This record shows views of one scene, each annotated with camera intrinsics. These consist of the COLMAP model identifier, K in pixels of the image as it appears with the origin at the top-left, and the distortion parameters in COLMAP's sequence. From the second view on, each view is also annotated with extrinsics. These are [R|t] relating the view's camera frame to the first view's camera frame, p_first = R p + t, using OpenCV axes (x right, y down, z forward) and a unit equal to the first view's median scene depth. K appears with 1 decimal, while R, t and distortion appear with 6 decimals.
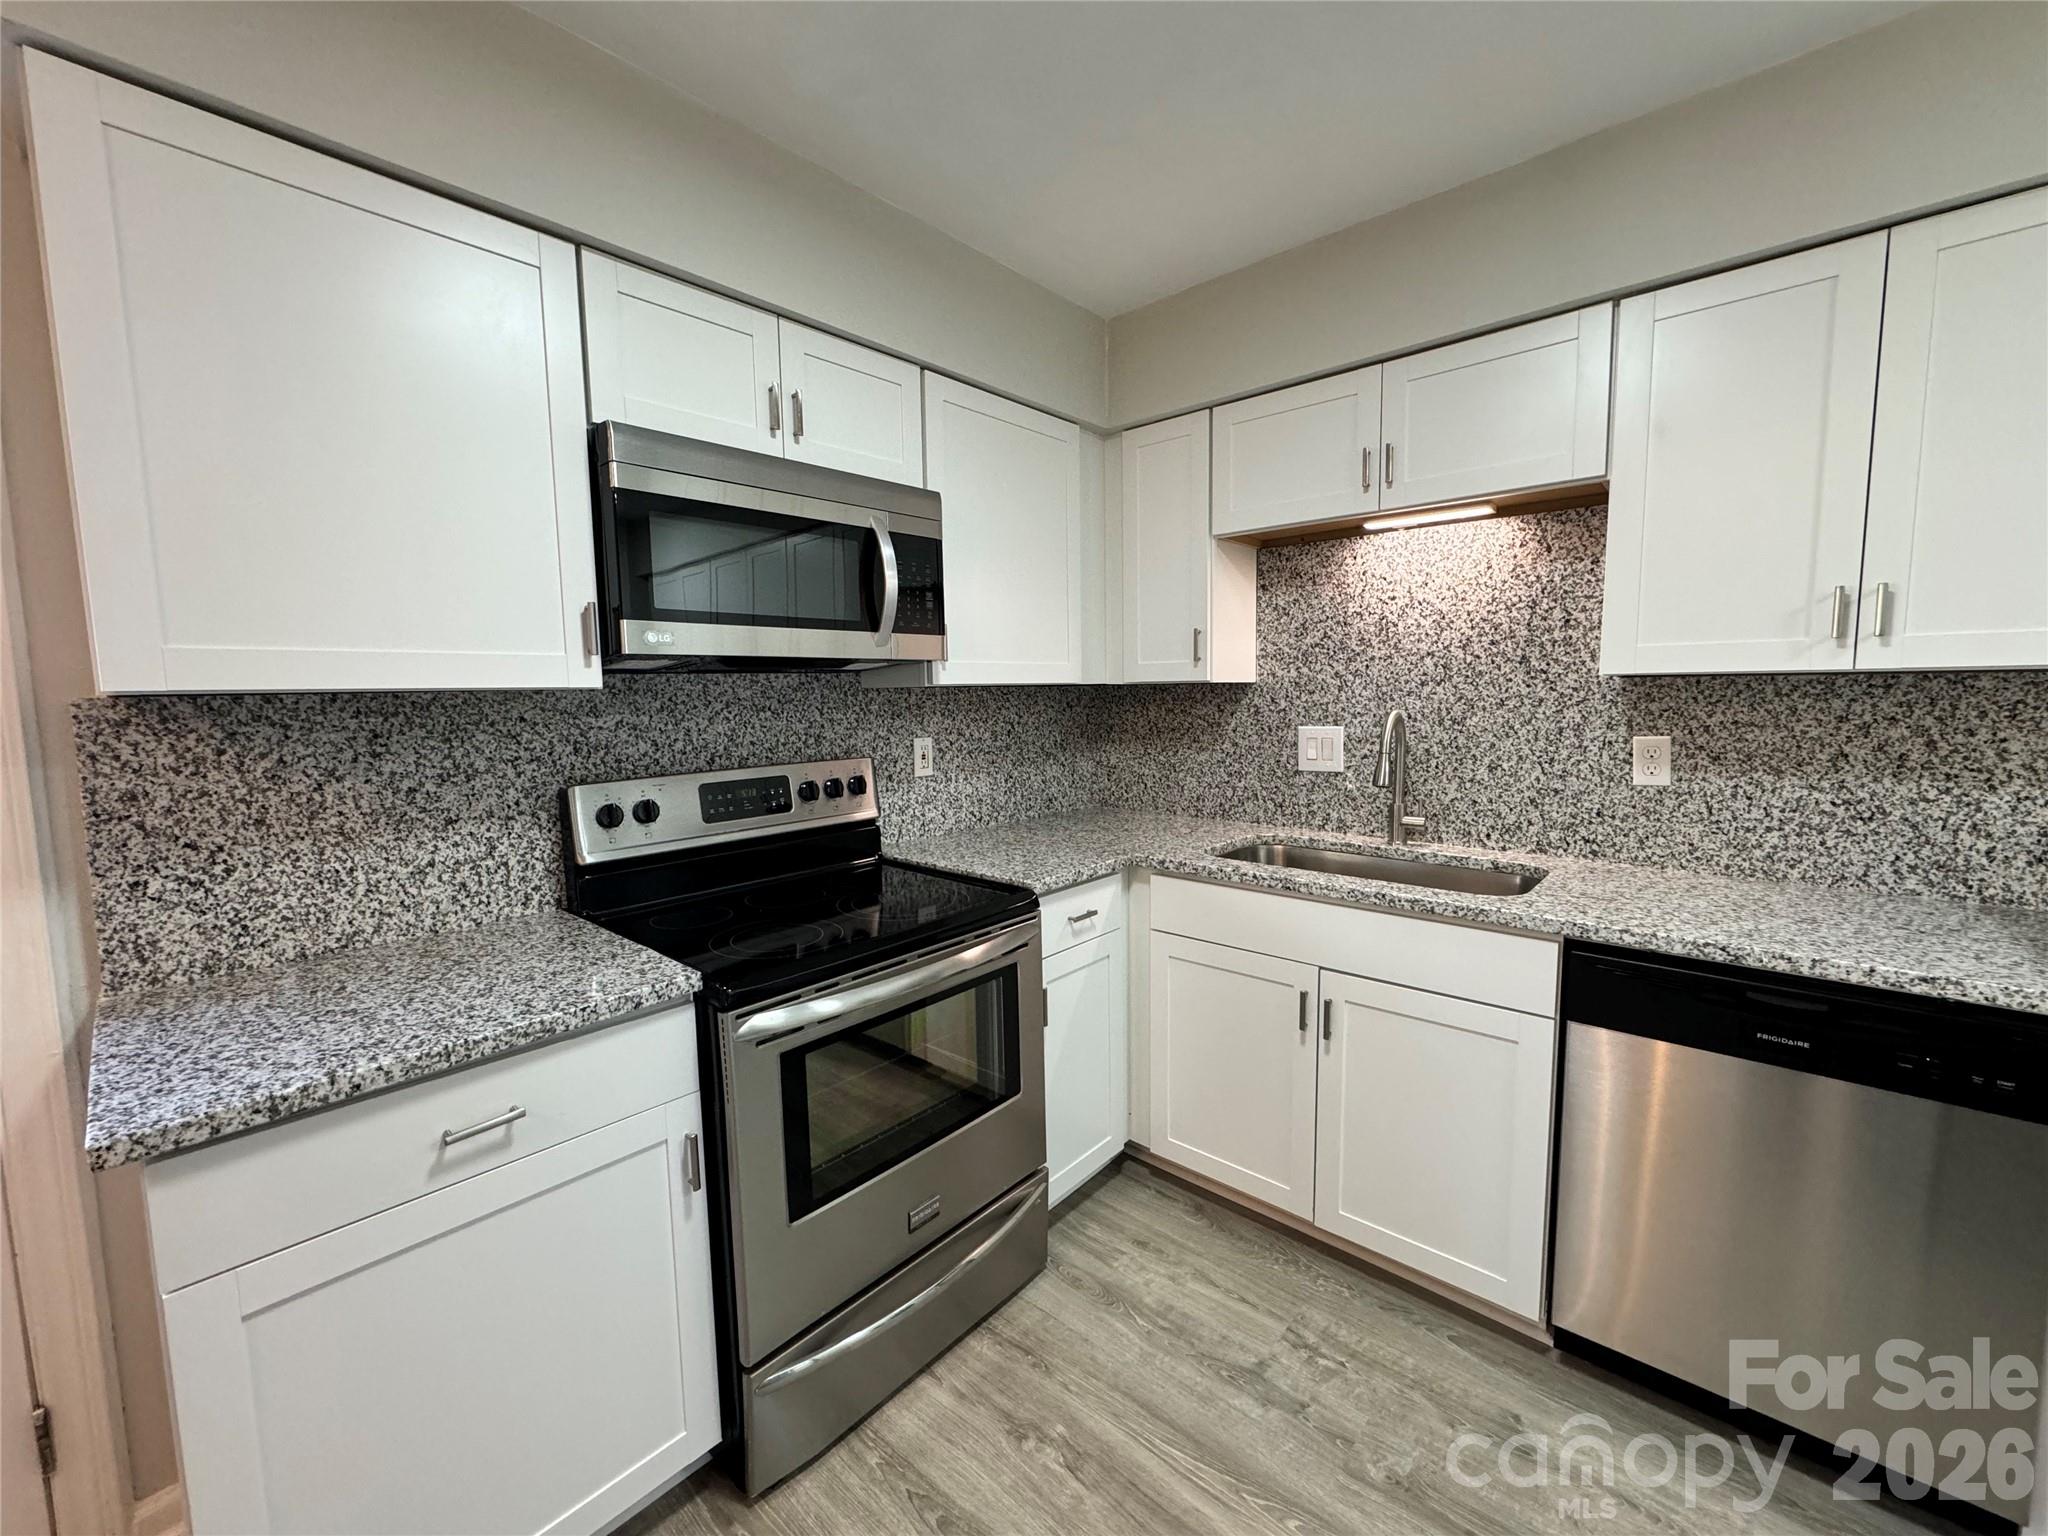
lens RADIAL K [[811.4, 0, 1028.5], [0, 811.4, 762.4], [0, 0, 1]] dist [-0.003247, 0.000355]
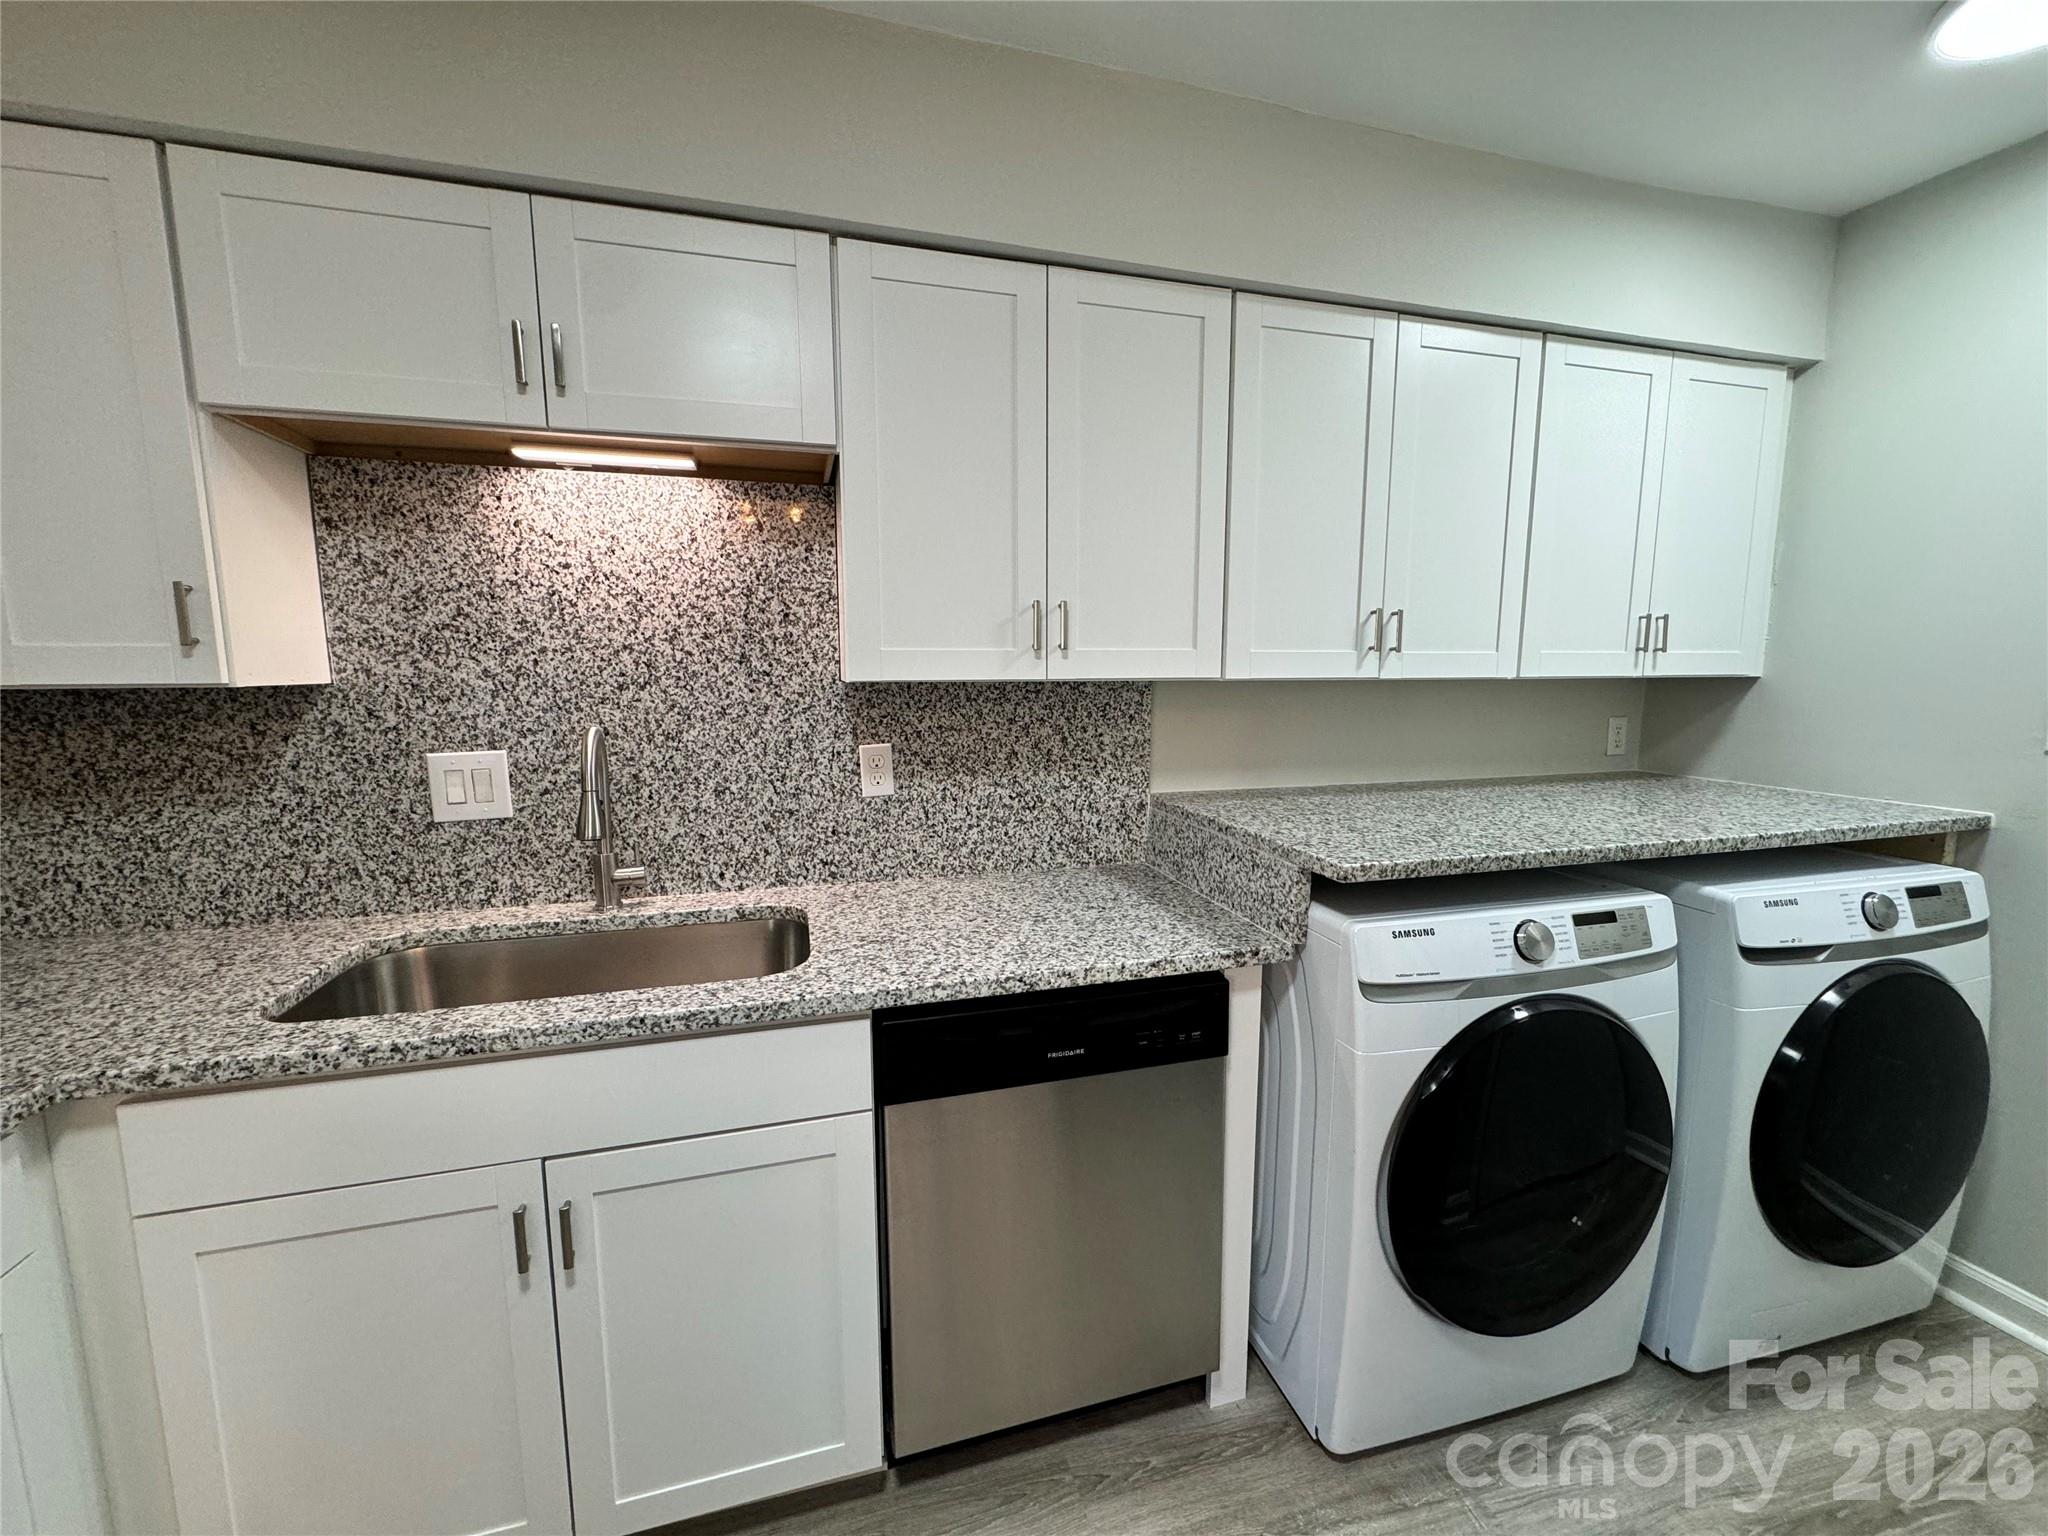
lens RADIAL K [[811.4, 0, 1023.5], [0, 811.4, 769.4], [0, 0, 1]] dist [-0.003247, 0.000355]
pose [[0.535772, -0.093621, 0.839156, 0.062420], [0.070601, 0.995321, 0.065967, -0.050740], [-0.841406, 0.023902, 0.539875, 0.328275]]
